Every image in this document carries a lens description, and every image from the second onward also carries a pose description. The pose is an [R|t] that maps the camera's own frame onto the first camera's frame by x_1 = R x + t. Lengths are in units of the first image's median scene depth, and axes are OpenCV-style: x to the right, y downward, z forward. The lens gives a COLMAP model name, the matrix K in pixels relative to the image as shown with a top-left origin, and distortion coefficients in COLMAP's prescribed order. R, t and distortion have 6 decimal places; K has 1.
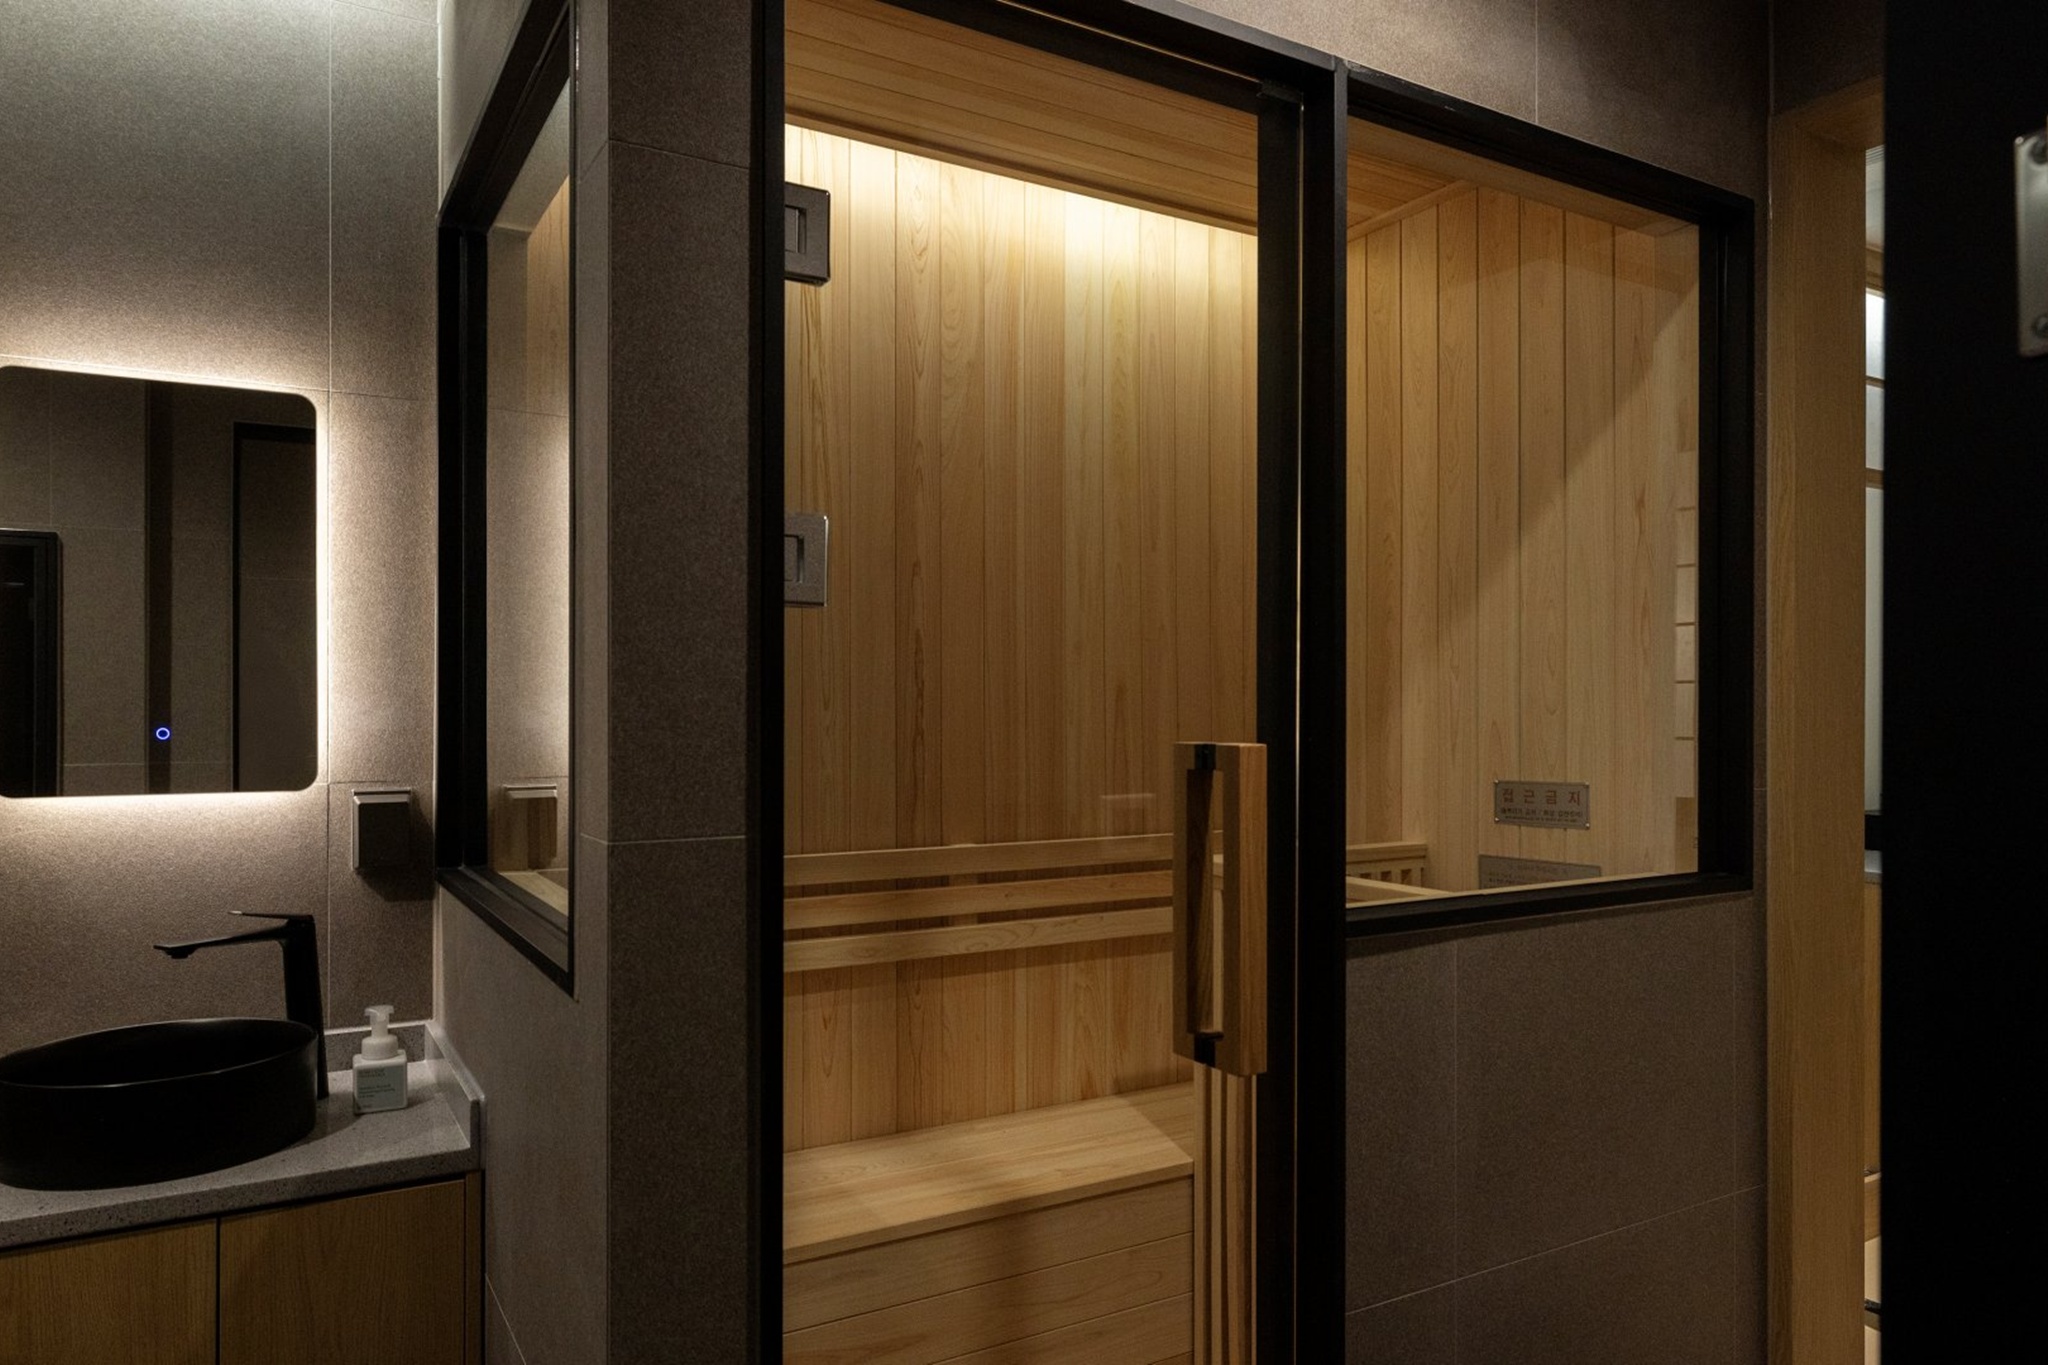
lens RADIAL K [[1318.6, 0, 1022.4], [0, 1318.6, 688.7], [0, 0, 1]] dist [0.008699, 0.001137]
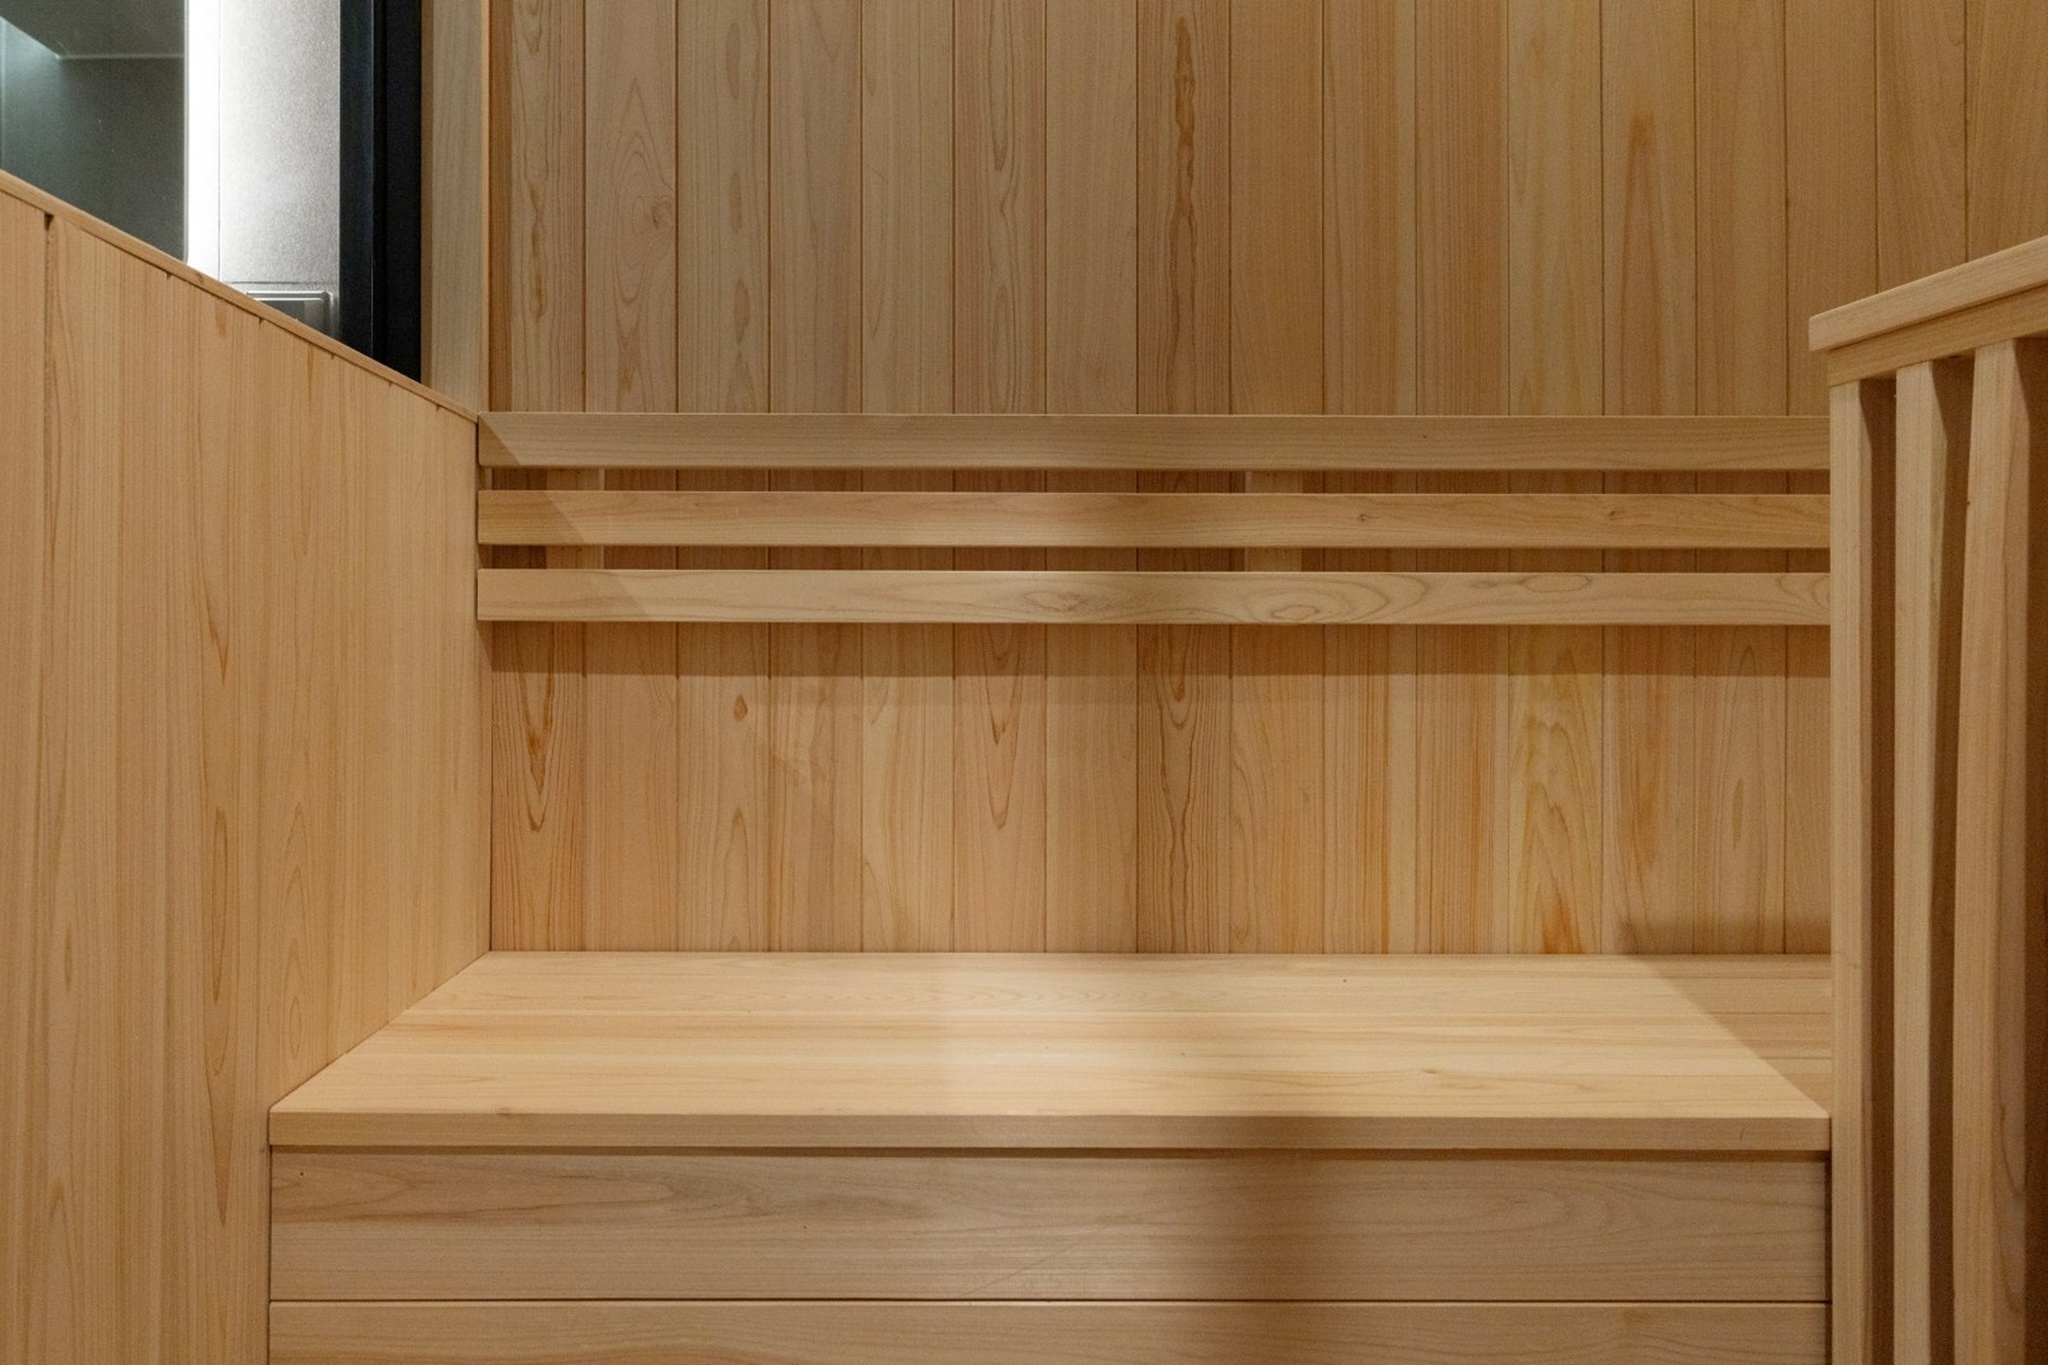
lens RADIAL K [[1047.6, 0, 1018.7], [0, 1047.6, 684.2], [0, 0, 1]] dist [0.000187, 0.002036]
pose [[0.865057, -0.001134, -0.501672, 0.075642], [0.003229, 0.999989, 0.003307, 0.220994], [0.501663, -0.004480, 0.865051, 0.594775]]
